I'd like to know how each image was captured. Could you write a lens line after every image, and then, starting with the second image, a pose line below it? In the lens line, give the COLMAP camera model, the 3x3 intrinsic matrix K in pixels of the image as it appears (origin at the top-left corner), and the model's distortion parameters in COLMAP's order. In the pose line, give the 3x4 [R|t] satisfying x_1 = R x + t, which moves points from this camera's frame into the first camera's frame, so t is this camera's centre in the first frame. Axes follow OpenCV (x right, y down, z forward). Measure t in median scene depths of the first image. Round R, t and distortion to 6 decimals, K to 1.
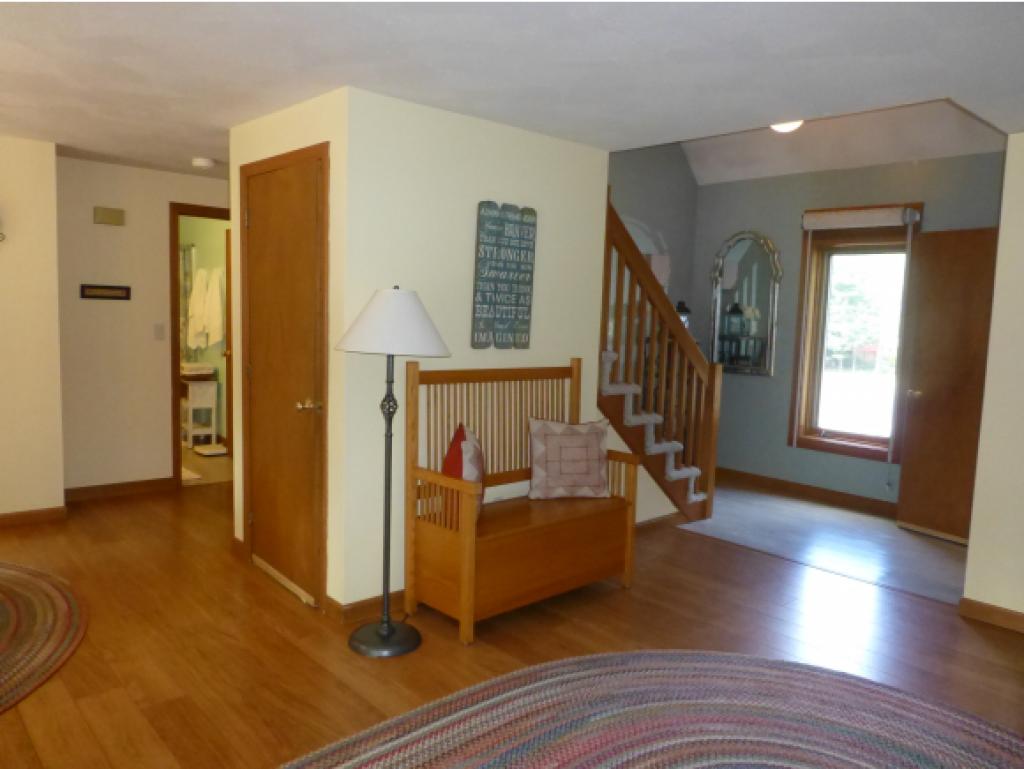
lens RADIAL K [[742.6, 0, 512.0], [0, 742.6, 384.5], [0, 0, 1]] dist [0.000426, -0.002446]
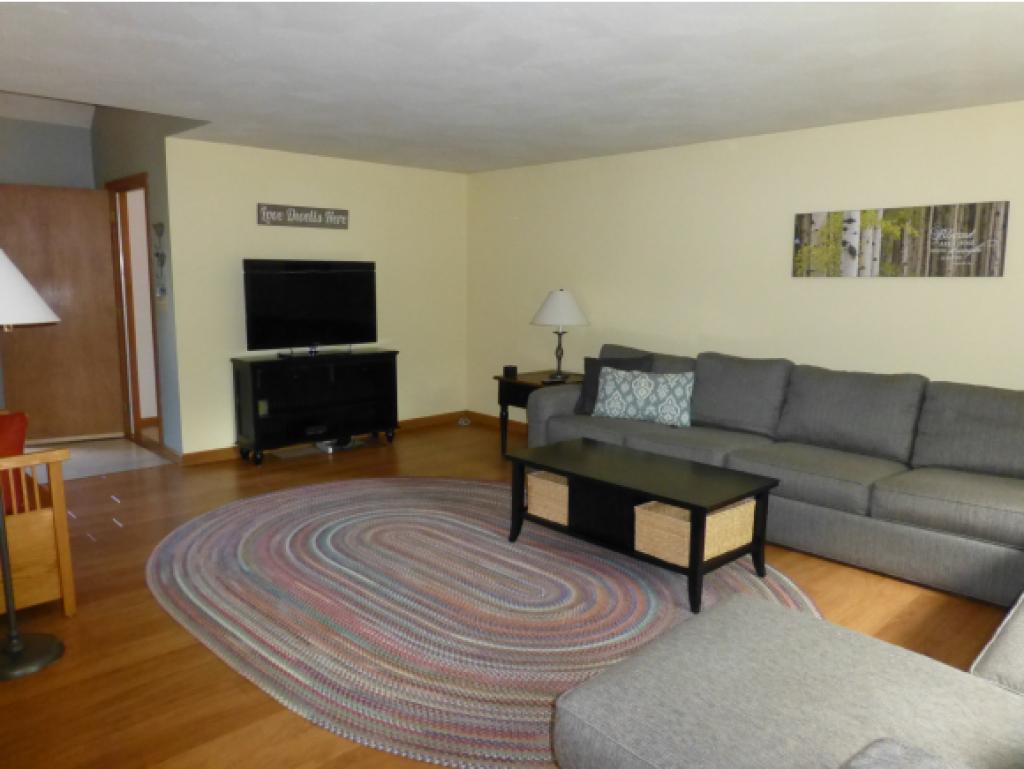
lens RADIAL K [[736.6, 0, 512.0], [0, 736.6, 384.5], [0, 0, 1]] dist [-0.040292, -0.002543]
pose [[-0.023288, -0.174572, 0.984369, -1.162389], [0.087645, 0.980488, 0.175957, -0.071640], [-0.995880, 0.090372, -0.007534, 0.502191]]
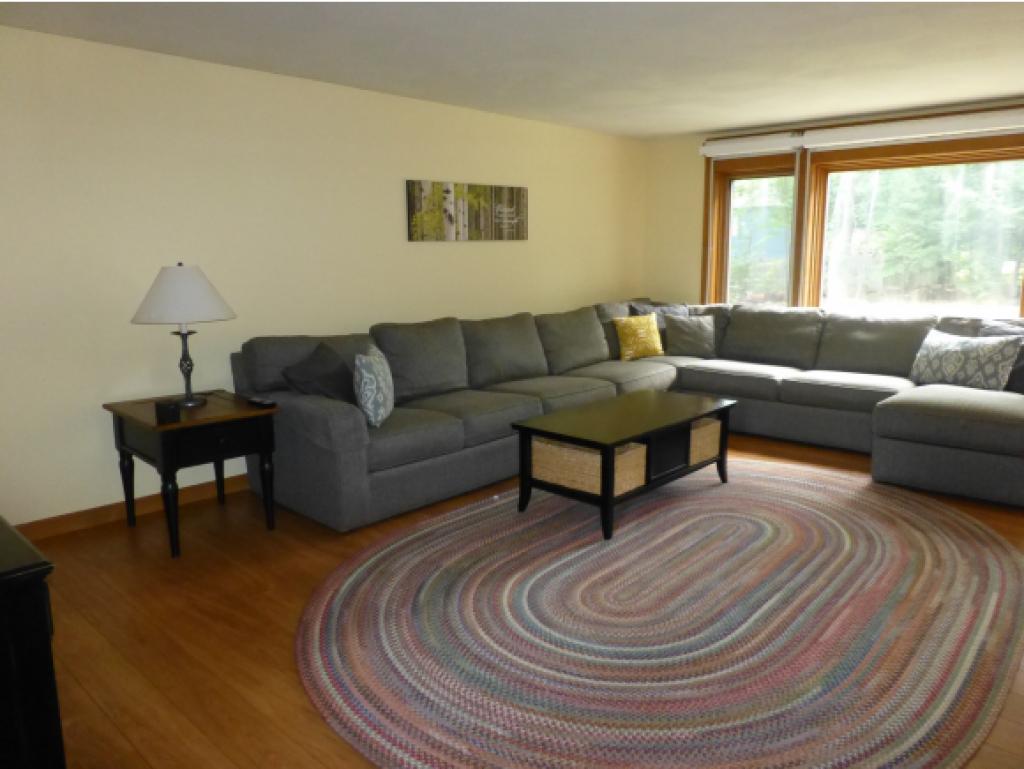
lens RADIAL K [[742.6, 0, 512.0], [0, 742.6, 384.5], [0, 0, 1]] dist [0.000426, -0.002446]
pose [[-0.995370, -0.010824, -0.095510, 0.566904], [-0.036611, 0.961433, 0.272592, -0.129192], [0.088876, 0.274827, -0.957377, 1.729905]]
